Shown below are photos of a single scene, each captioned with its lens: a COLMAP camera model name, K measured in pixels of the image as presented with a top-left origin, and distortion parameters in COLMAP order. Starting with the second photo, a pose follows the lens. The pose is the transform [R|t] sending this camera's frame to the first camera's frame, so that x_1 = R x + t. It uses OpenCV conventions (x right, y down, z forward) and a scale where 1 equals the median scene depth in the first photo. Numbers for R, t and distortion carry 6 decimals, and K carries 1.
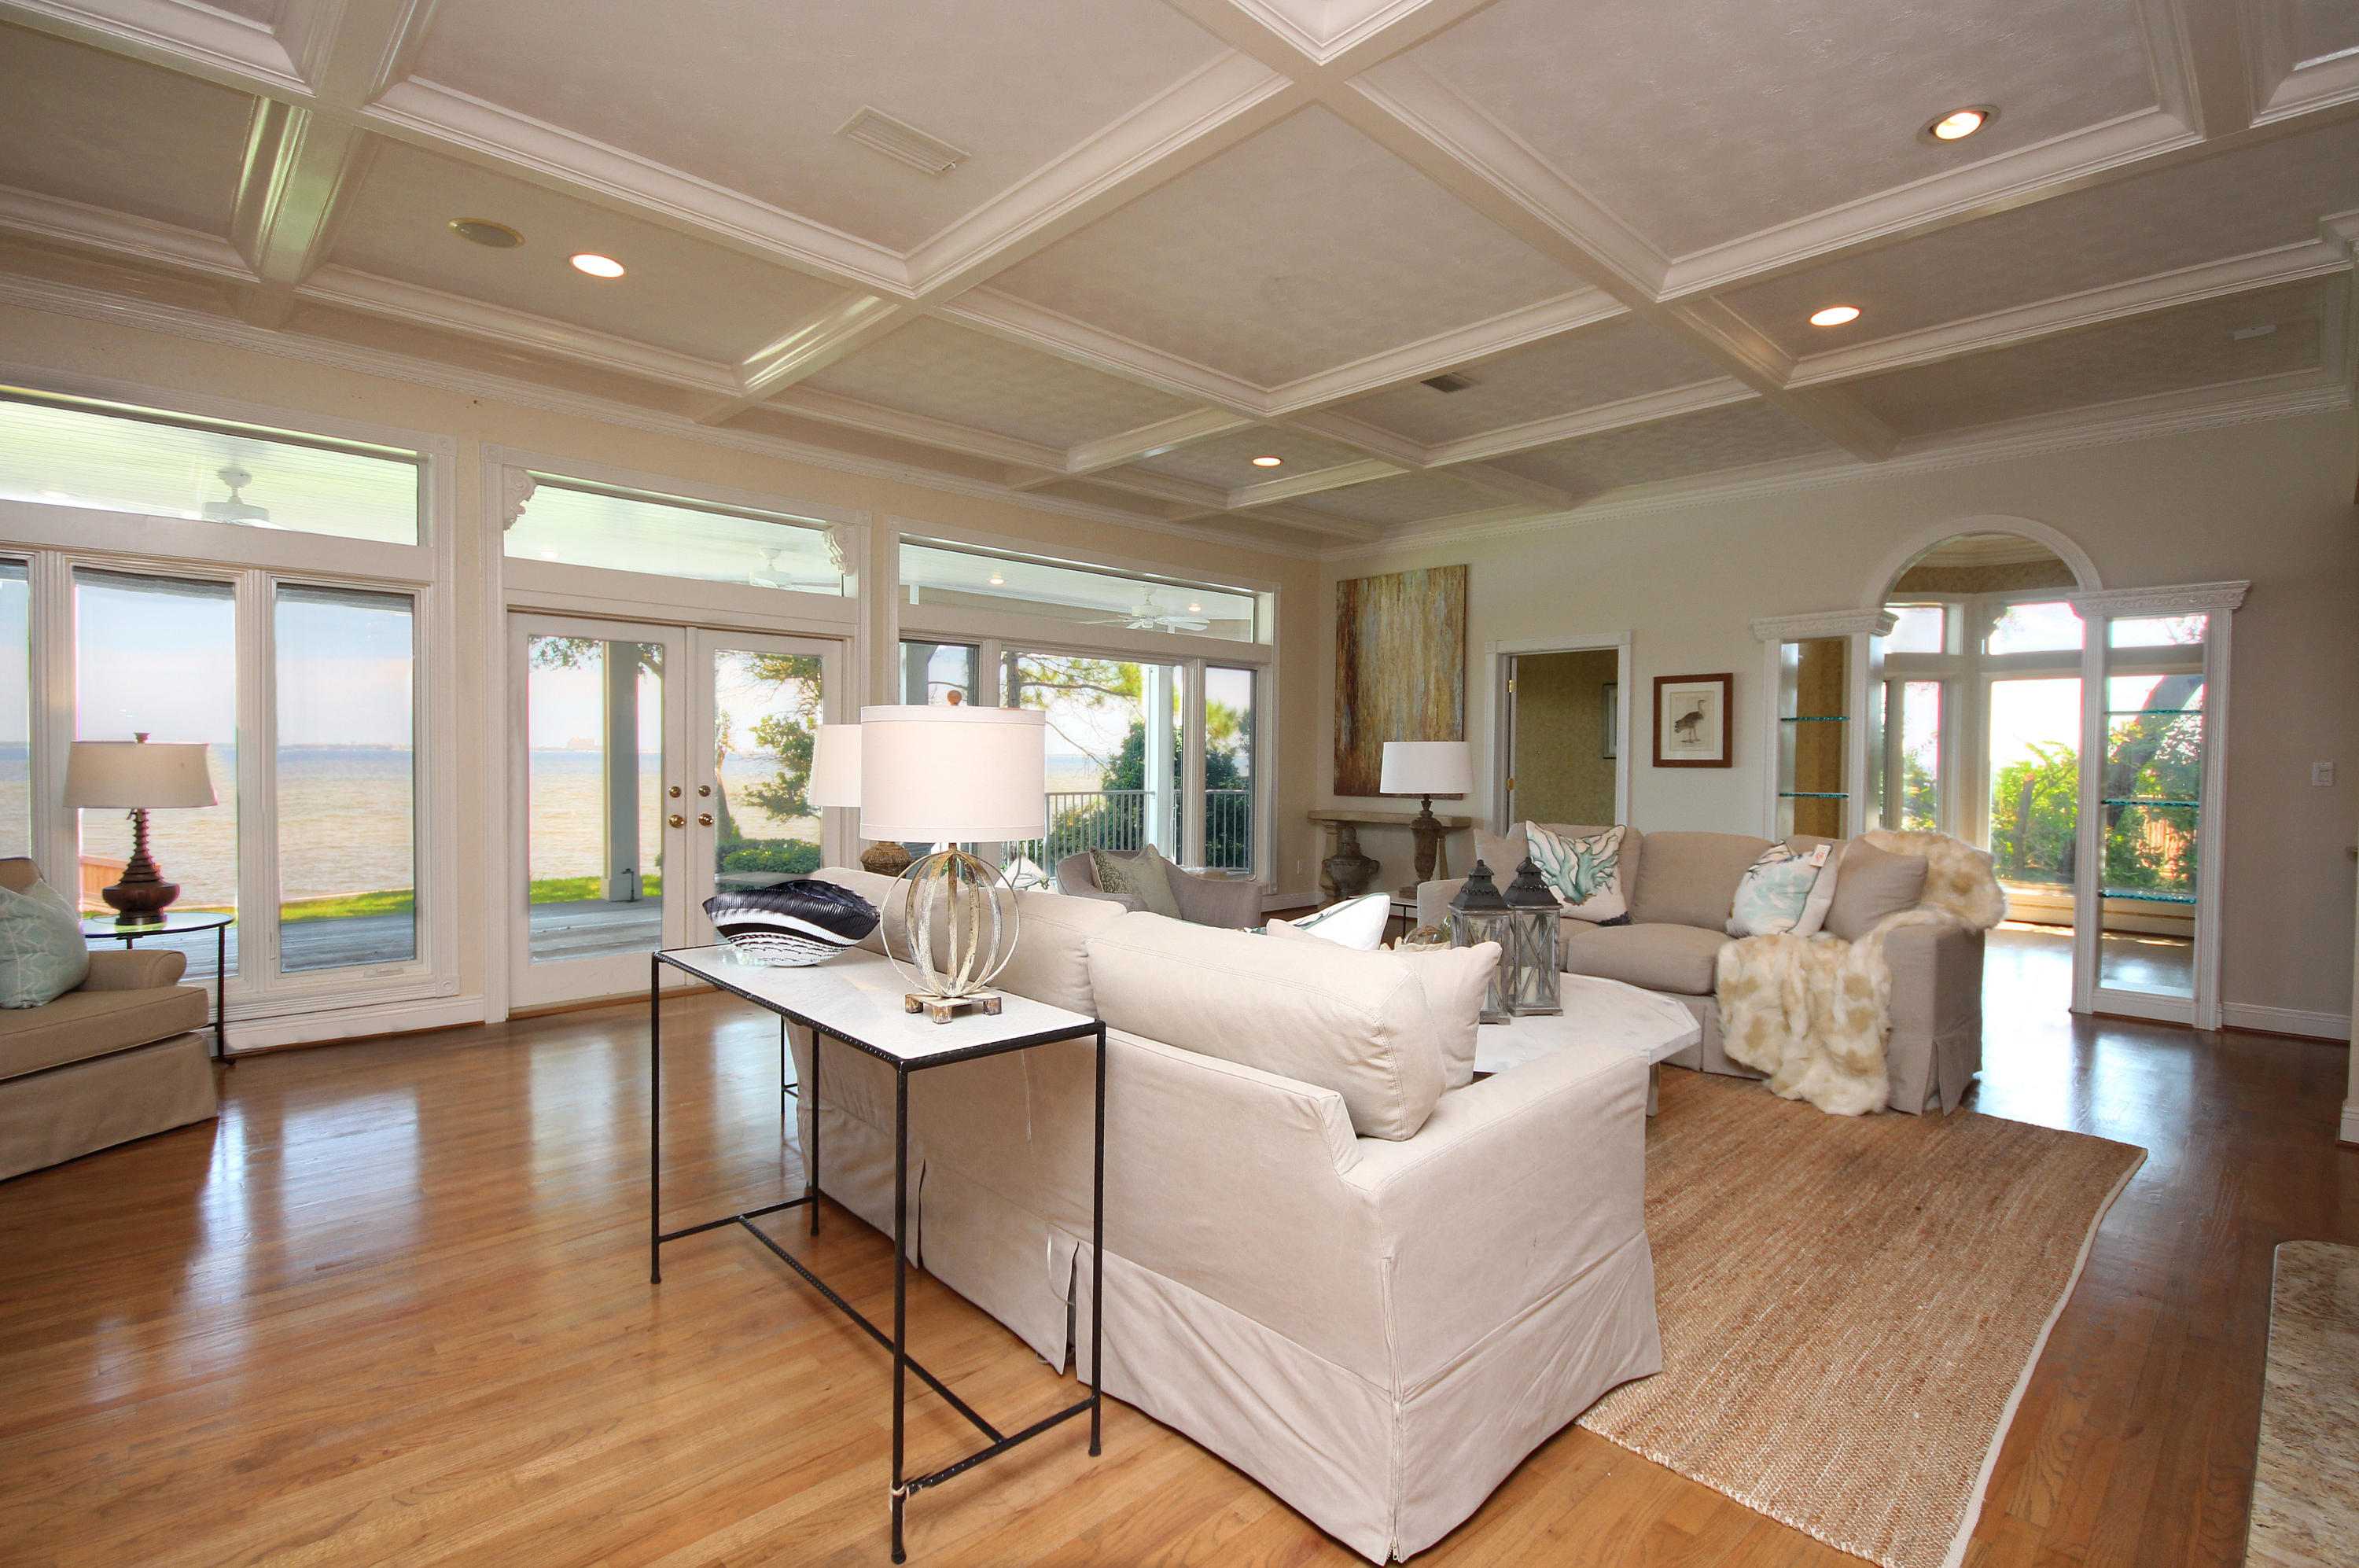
lens RADIAL K [[1102.7, 0, 1179.5], [0, 1102.7, 784.0], [0, 0, 1]] dist [-0.002171, -0.000781]
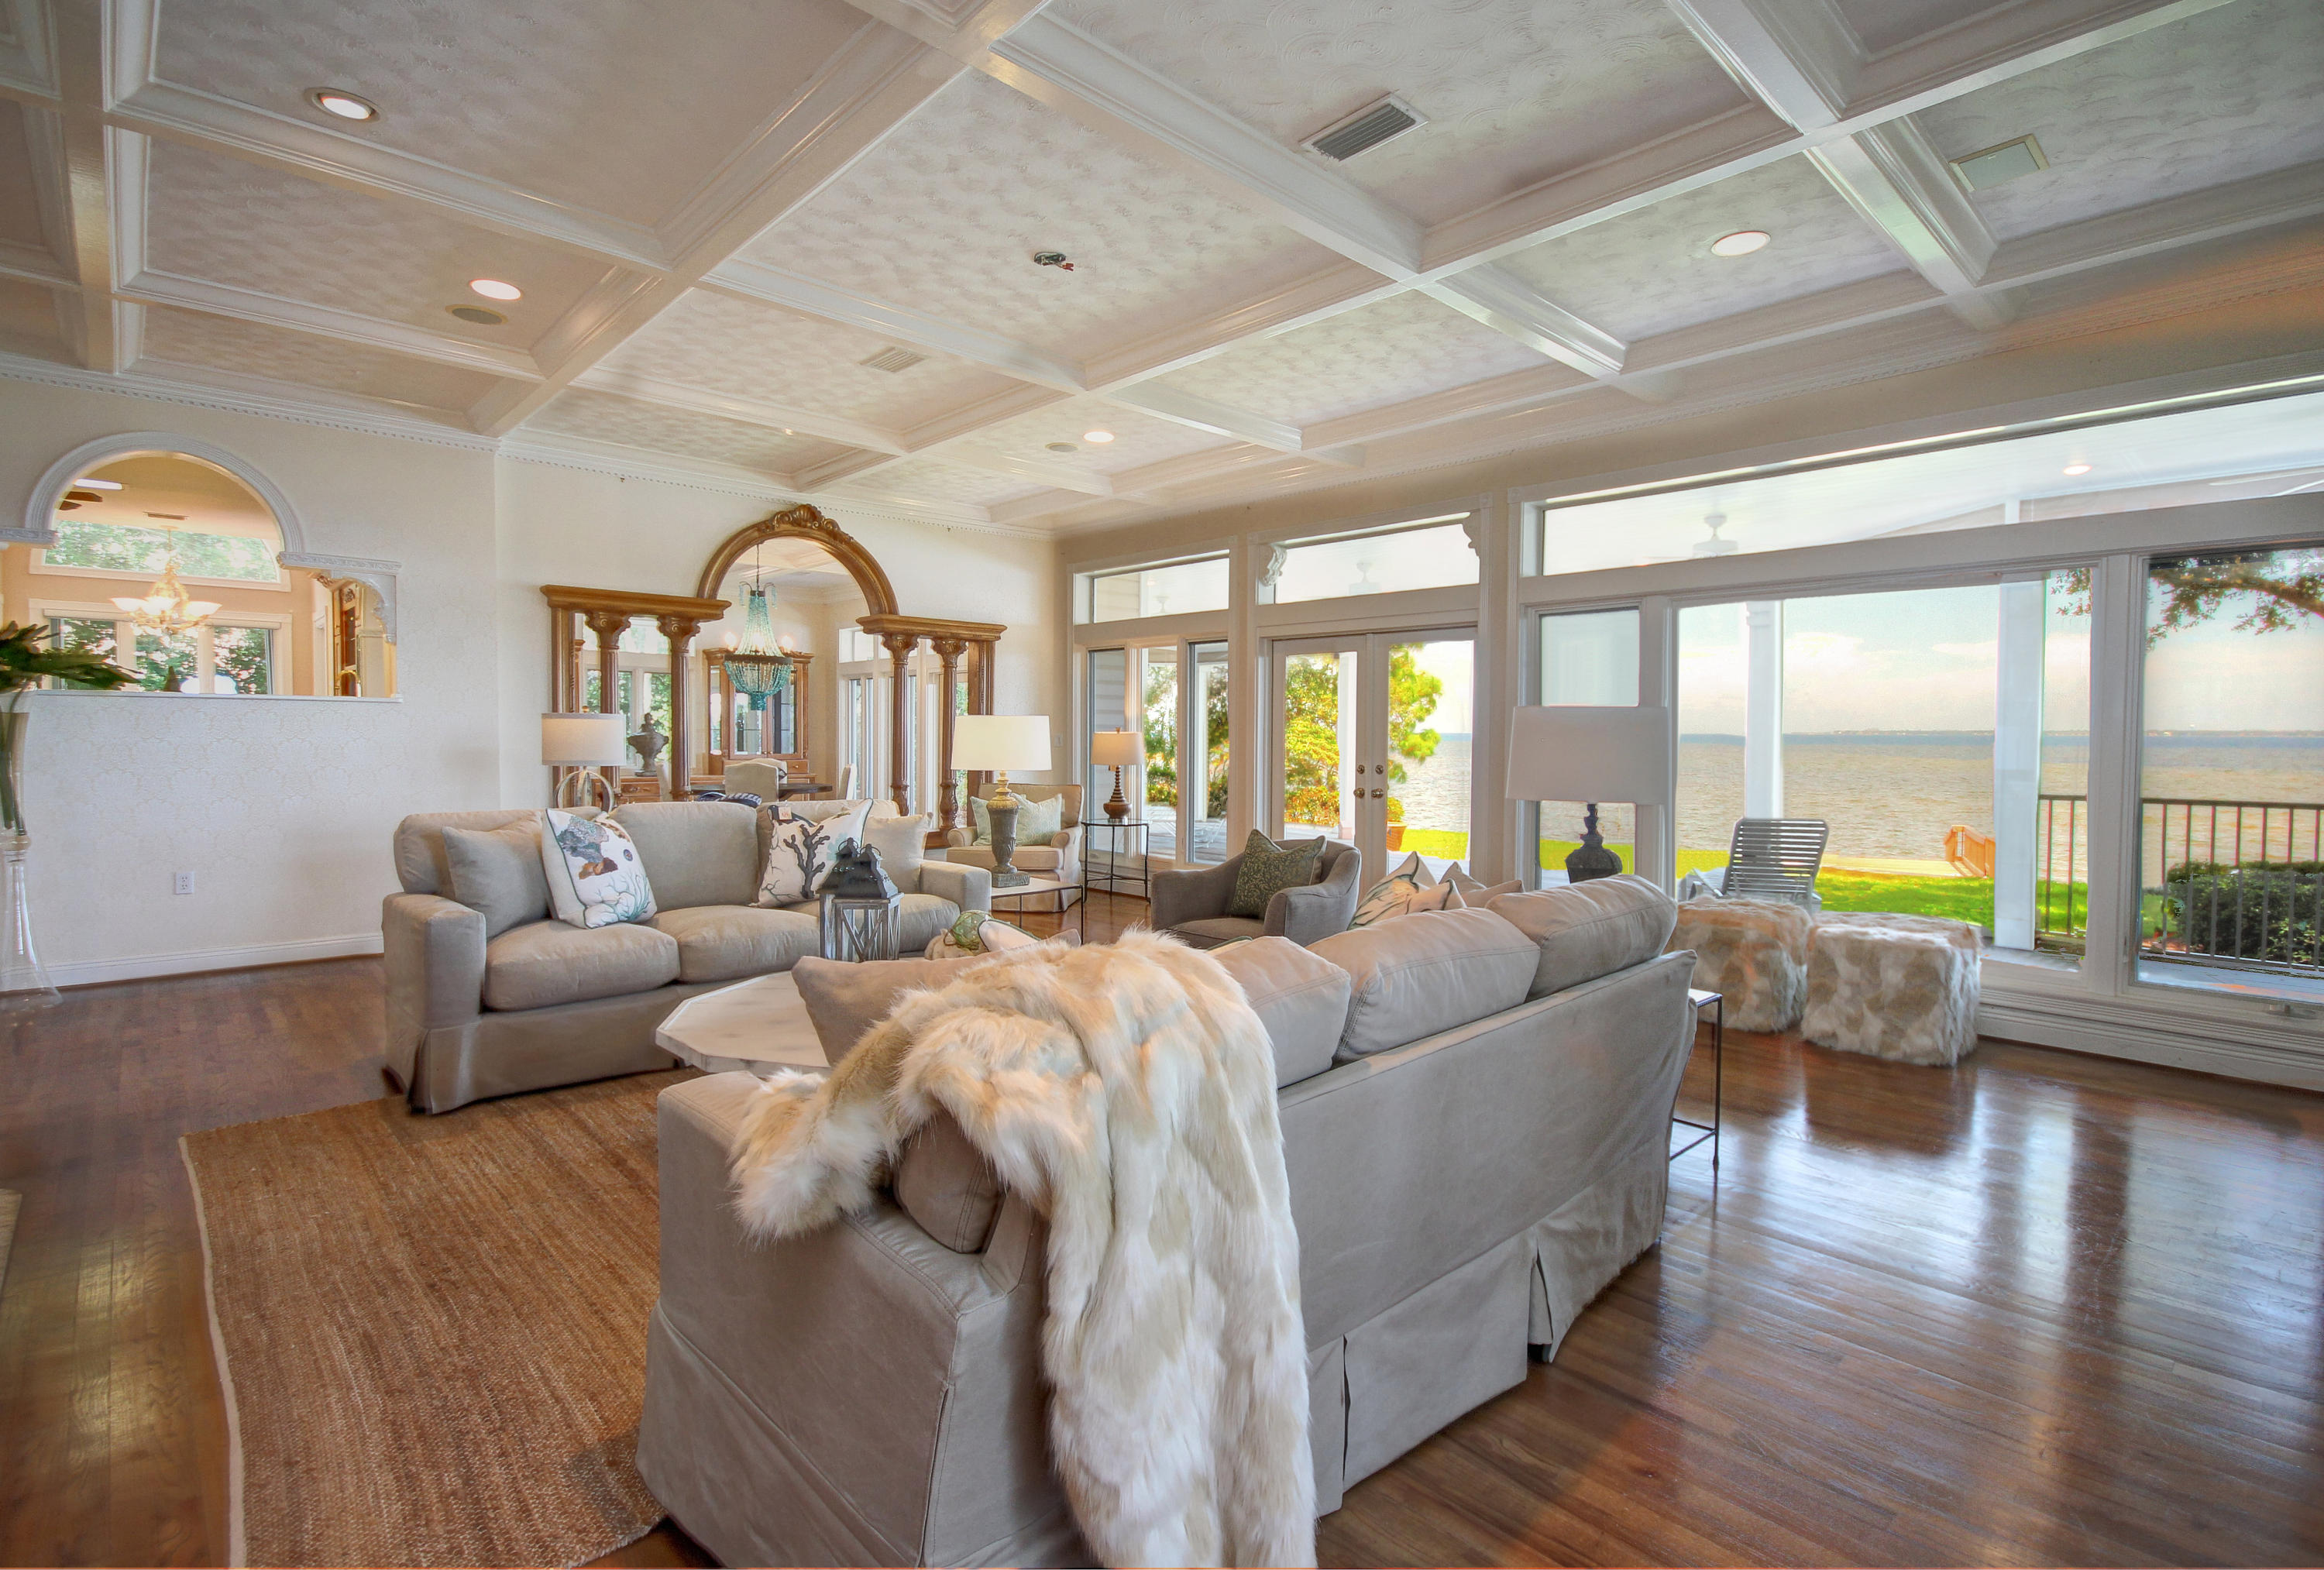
lens RADIAL K [[1108.4, 0, 1204.4], [0, 1108.4, 785.4], [0, 0, 1]] dist [-0.000857, -0.000203]
pose [[-0.004100, 0.033748, -0.999422, 1.099287], [-0.025870, 0.999092, 0.033843, -0.016087], [0.999657, 0.025994, -0.003224, 1.167818]]
